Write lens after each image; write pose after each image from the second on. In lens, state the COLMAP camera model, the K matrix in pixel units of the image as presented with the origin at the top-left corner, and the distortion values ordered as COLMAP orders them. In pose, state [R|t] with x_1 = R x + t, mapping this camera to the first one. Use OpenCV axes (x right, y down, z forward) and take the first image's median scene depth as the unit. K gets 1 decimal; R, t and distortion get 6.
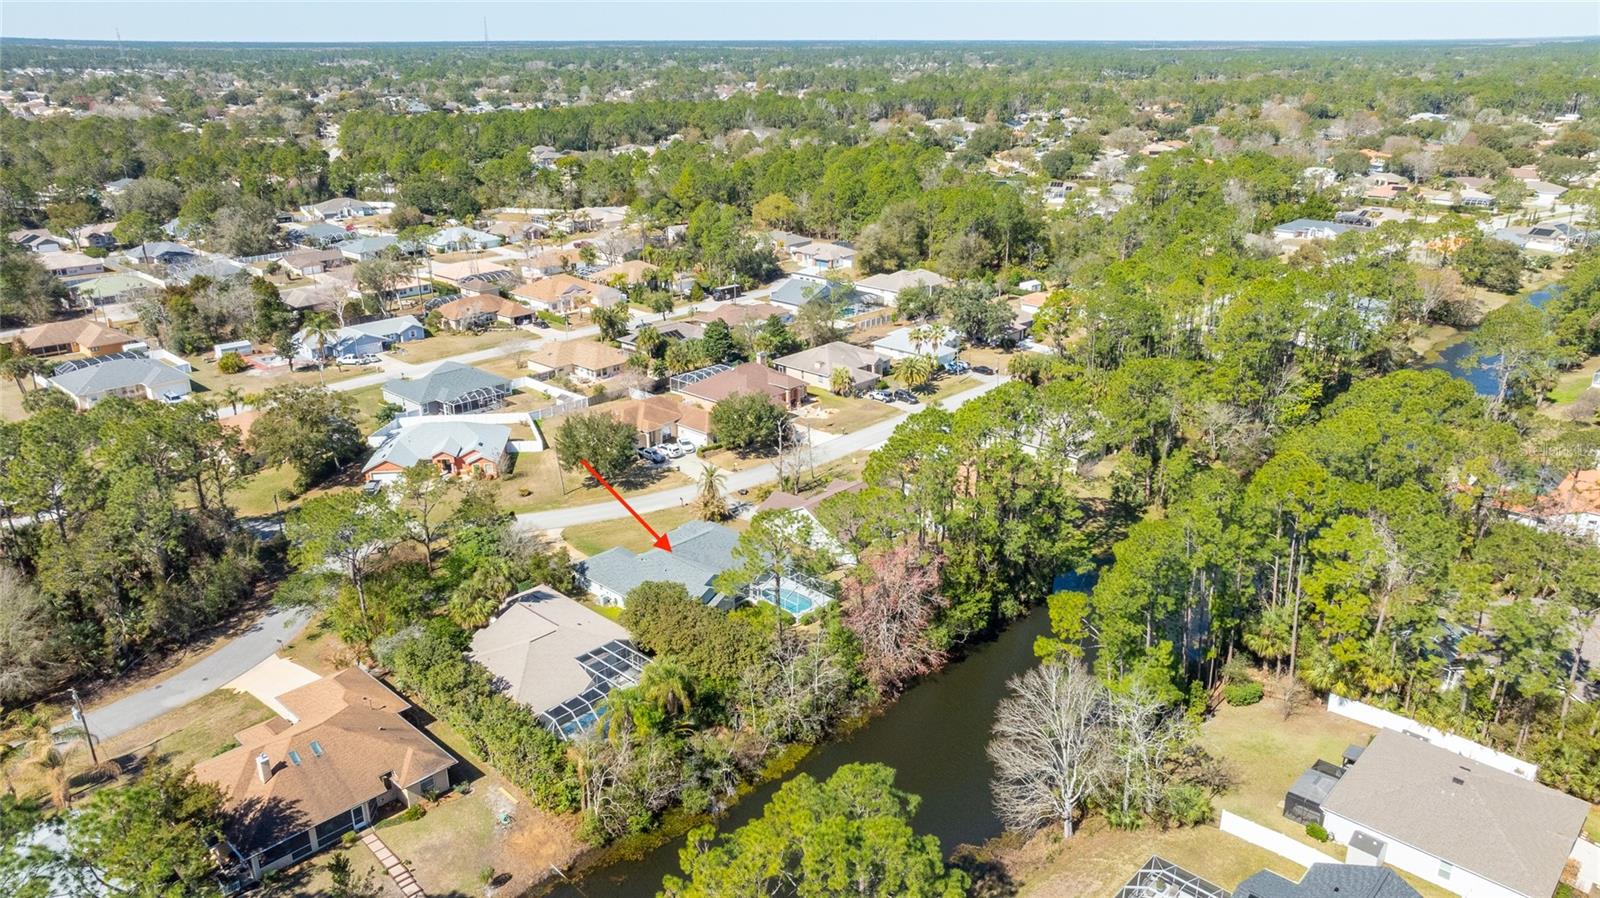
lens RADIAL K [[1112.4, 0, 800.0], [0, 1112.4, 449.0], [0, 0, 1]] dist [-0.028759, 0.046614]
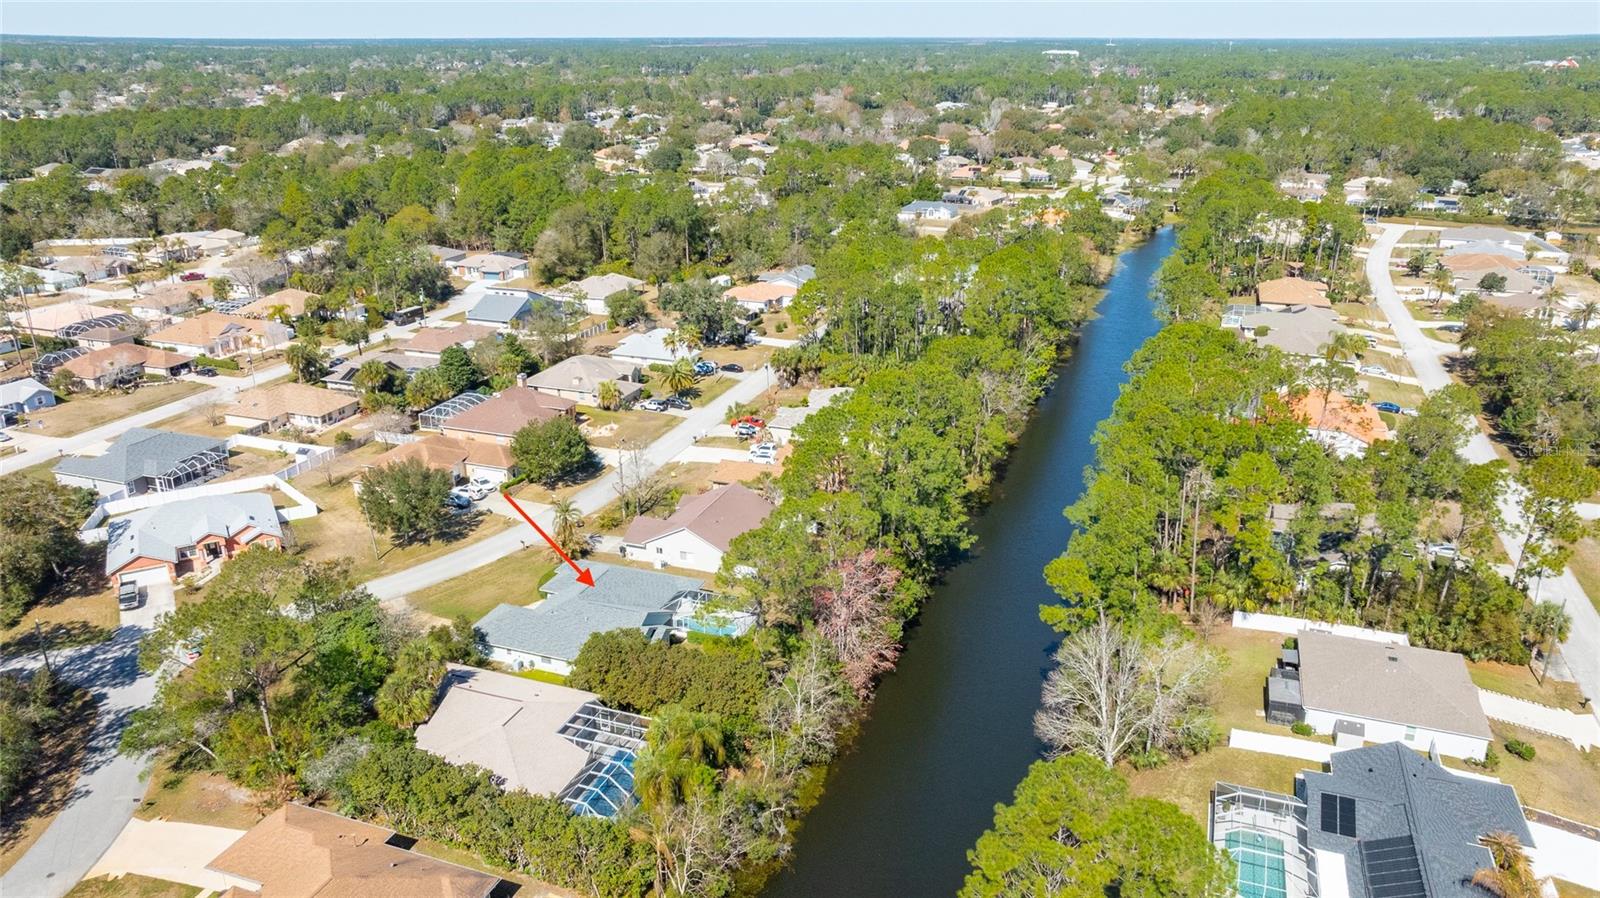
lens RADIAL K [[1122.0, 0, 800.0], [0, 1122.0, 449.0], [0, 0, 1]] dist [-0.026989, 0.047023]
pose [[0.919757, -0.135157, 0.368483, -0.163223], [0.135495, 0.990460, 0.025089, -0.016368], [-0.368359, 0.026852, 0.929296, 0.044911]]
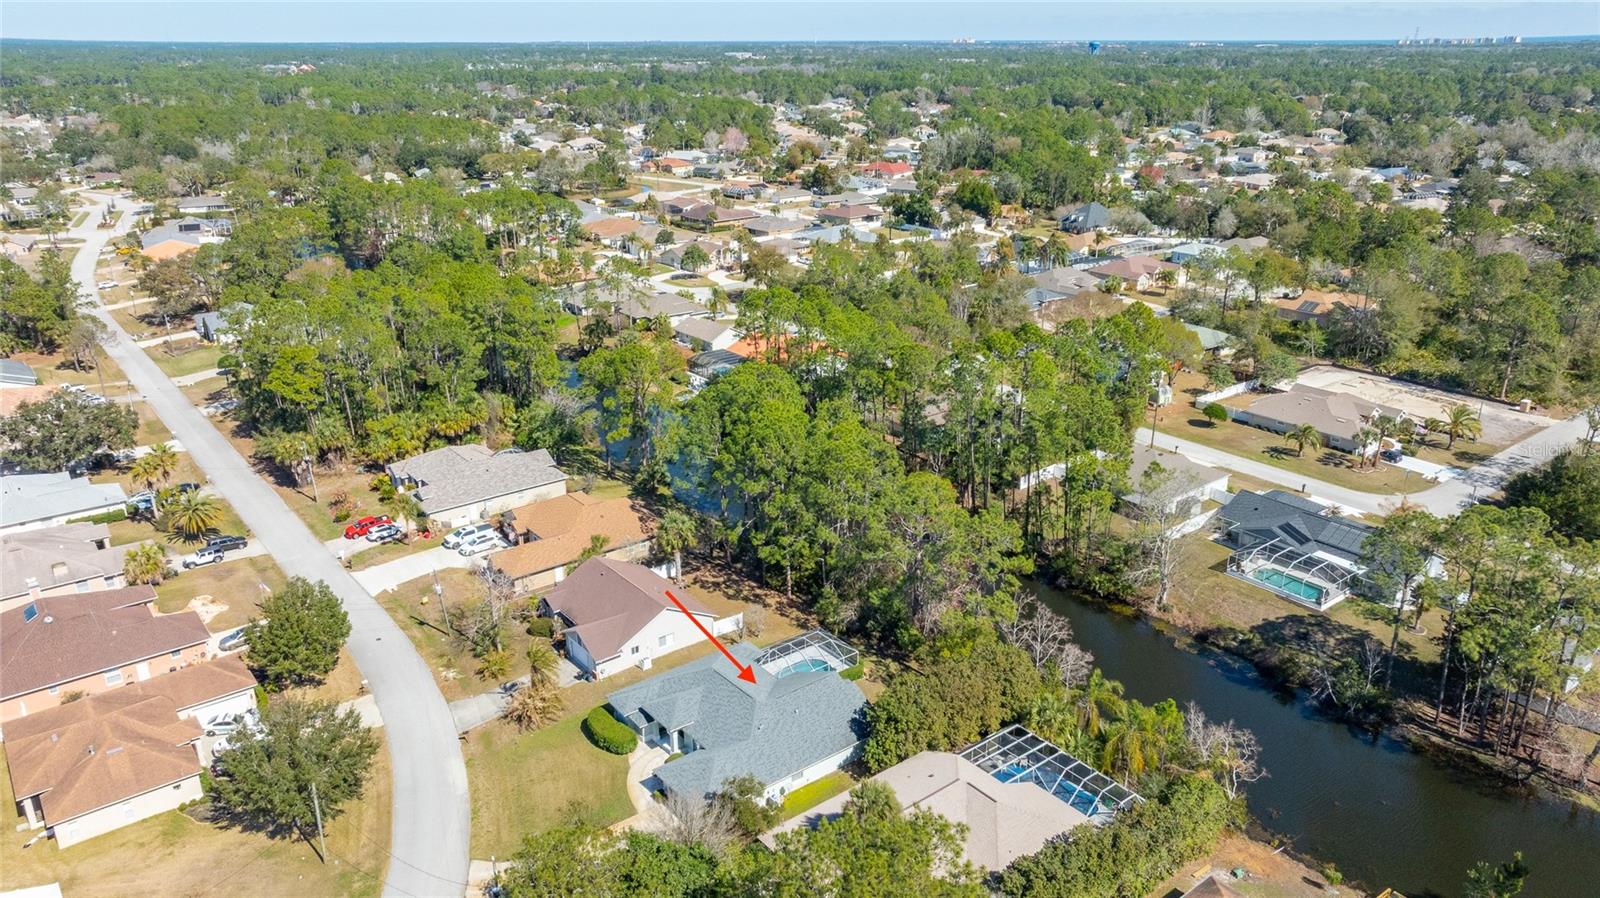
lens RADIAL K [[1122.0, 0, 800.0], [0, 1122.0, 449.0], [0, 0, 1]] dist [-0.026989, 0.047023]
pose [[0.147439, -0.341014, 0.928424, -0.465636], [0.343849, 0.897805, 0.275162, -0.161959], [-0.927378, 0.278668, 0.249628, 0.435061]]
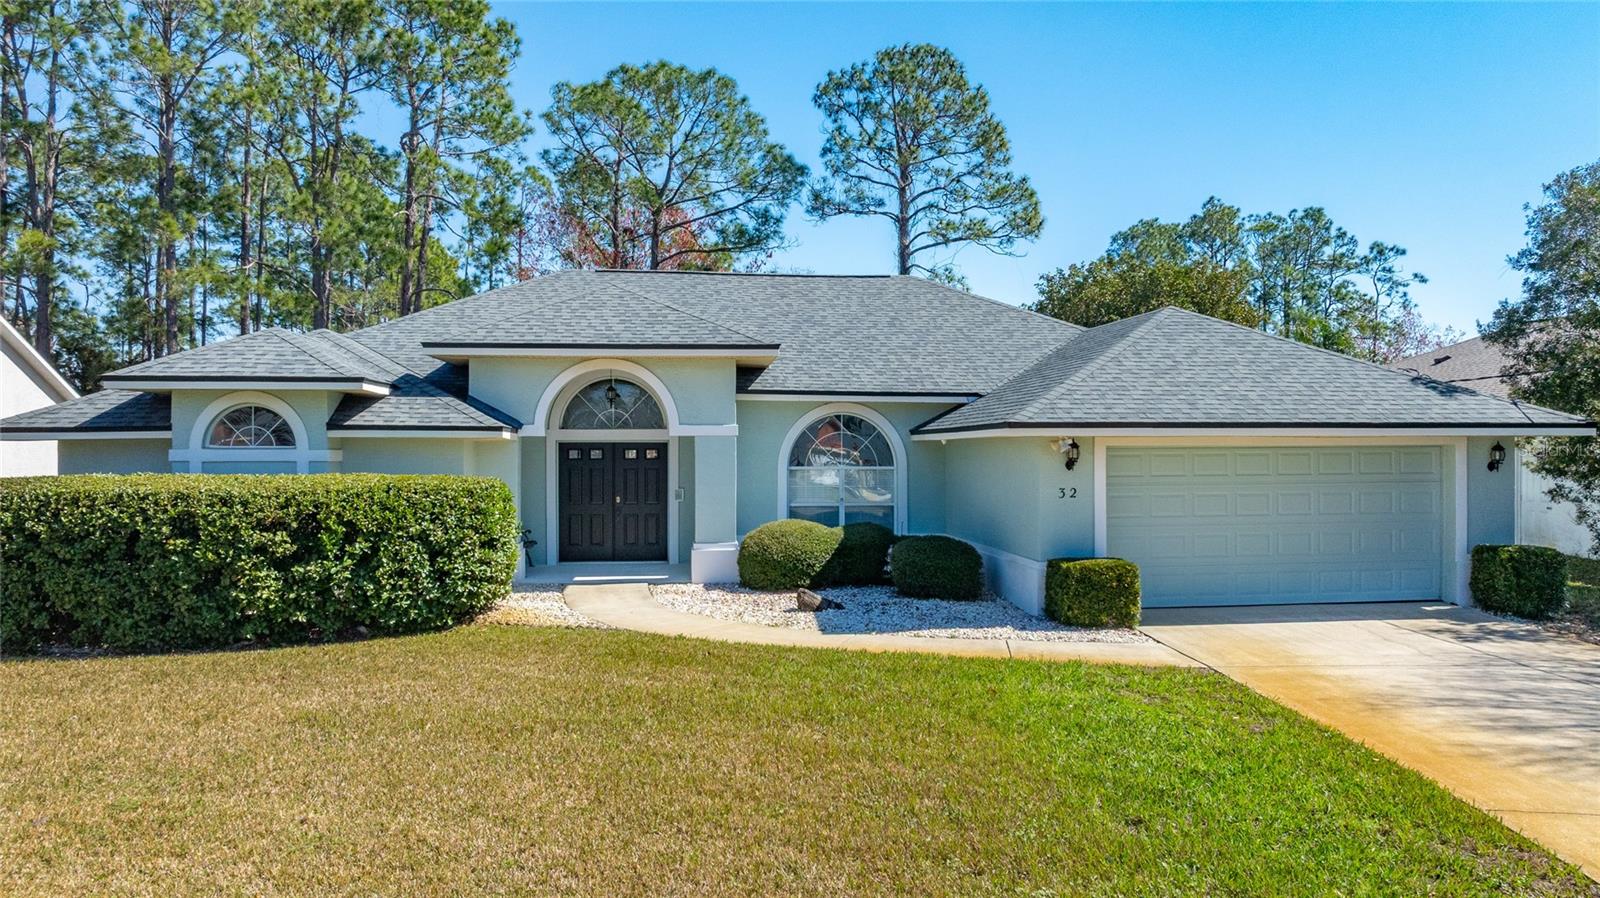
lens RADIAL K [[1122.0, 0, 800.0], [0, 1122.0, 449.0], [0, 0, 1]] dist [-0.026989, 0.047023]
pose [[-0.760913, -0.001410, 0.648852, -0.138144], [0.225062, 0.937341, 0.265968, 0.035931], [-0.608570, 0.348411, -0.712918, 0.687633]]
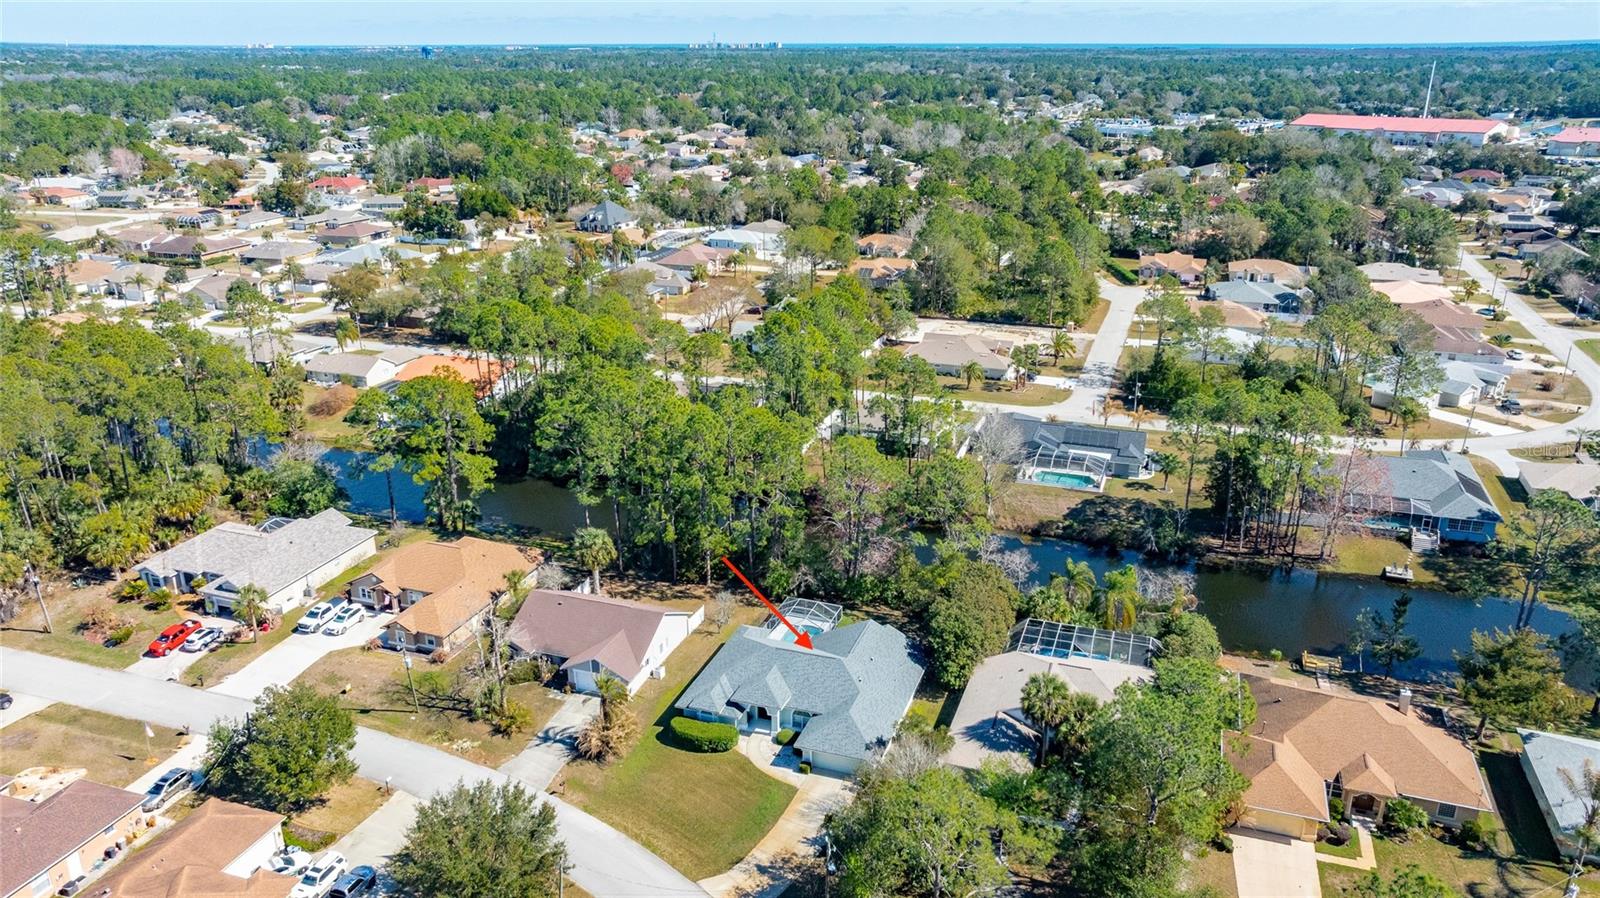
lens RADIAL K [[1122.0, 0, 800.0], [0, 1122.0, 449.0], [0, 0, 1]] dist [-0.026989, 0.047023]
pose [[-0.399331, -0.313116, 0.861680, -0.467754], [0.318022, 0.834205, 0.450514, -0.256626], [-0.859882, 0.453938, -0.233546, 0.685389]]
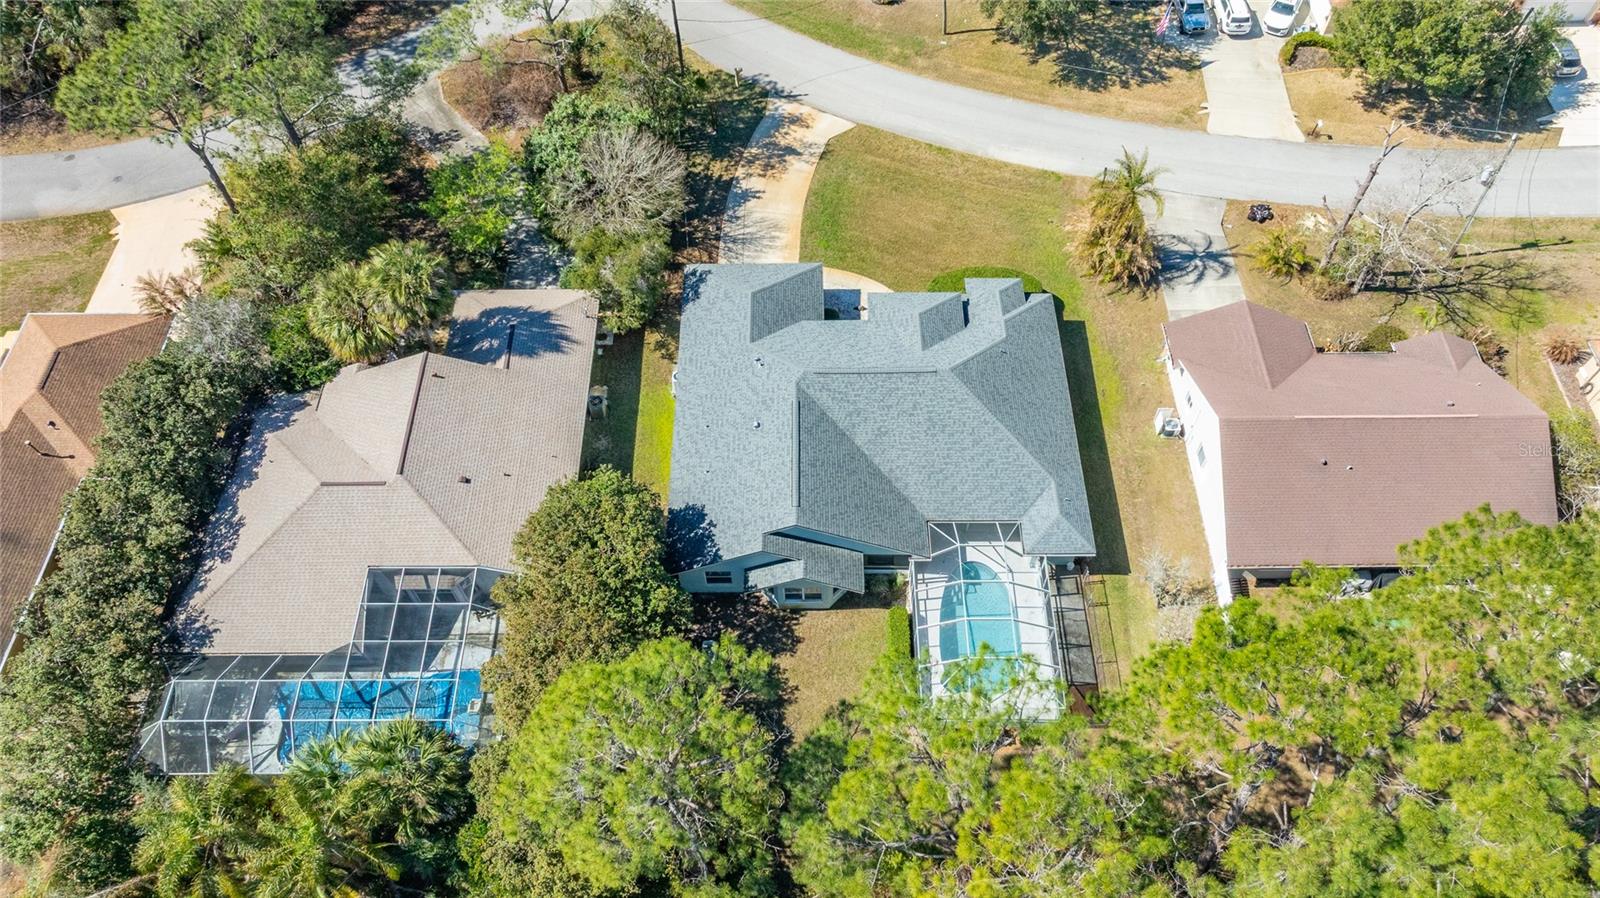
lens RADIAL K [[1122.0, 0, 800.0], [0, 1122.0, 449.0], [0, 0, 1]] dist [-0.026989, 0.047023]
pose [[0.683280, 0.611178, -0.399487, 0.039431], [-0.255408, 0.712624, 0.653401, -0.104991], [0.684029, -0.344424, 0.643022, 0.422069]]
